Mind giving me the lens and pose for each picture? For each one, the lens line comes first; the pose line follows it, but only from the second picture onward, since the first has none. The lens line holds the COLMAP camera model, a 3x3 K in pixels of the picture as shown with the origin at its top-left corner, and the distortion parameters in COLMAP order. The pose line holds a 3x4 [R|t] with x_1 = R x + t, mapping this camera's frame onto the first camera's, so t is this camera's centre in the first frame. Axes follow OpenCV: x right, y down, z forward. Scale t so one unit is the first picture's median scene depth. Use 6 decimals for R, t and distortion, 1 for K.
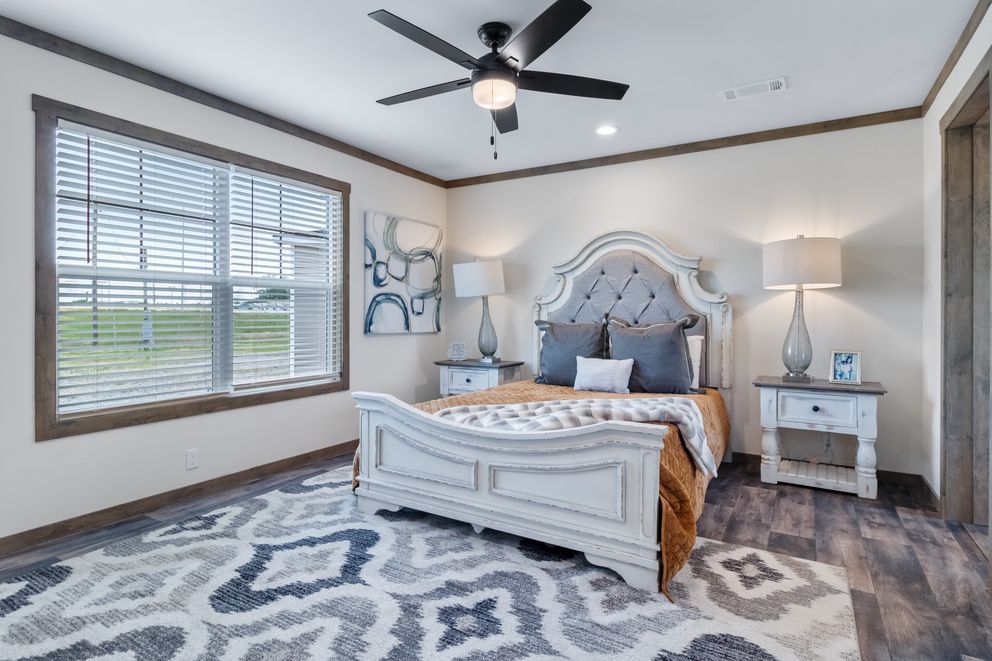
lens RADIAL K [[524.3, 0, 497.3], [0, 524.3, 333.0], [0, 0, 1]] dist [0.003865, 0.001668]
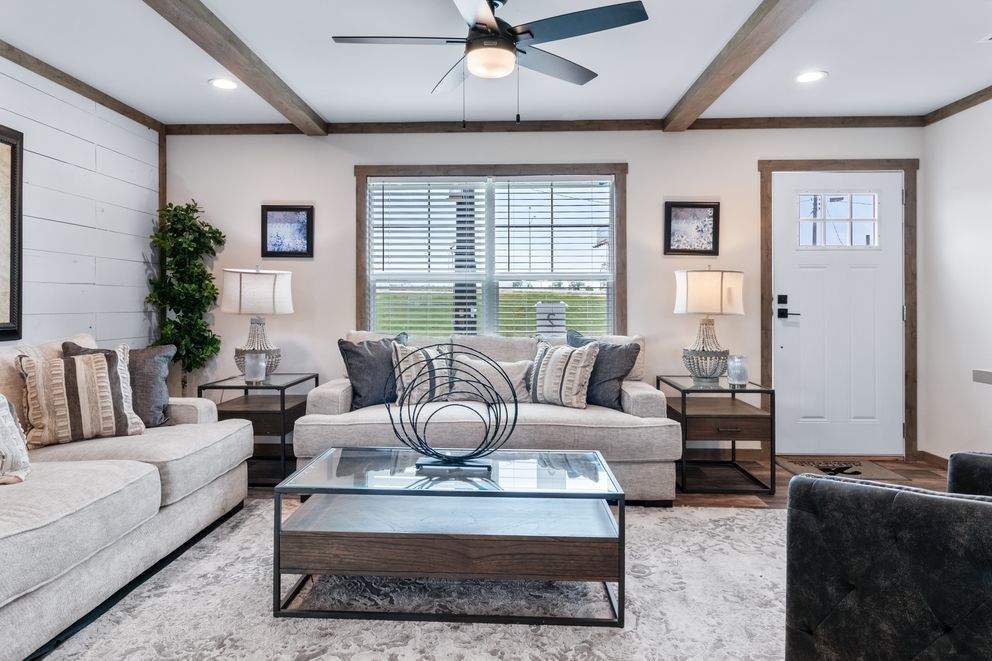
lens RADIAL K [[436.5, 0, 498.4], [0, 436.5, 305.3], [0, 0, 1]] dist [0.001716, 0.000161]
pose [[0.483862, -0.002952, -0.875139, 0.326554], [-0.031684, 0.999280, -0.020888, -0.020074], [0.874570, 0.037835, 0.483420, 0.553863]]
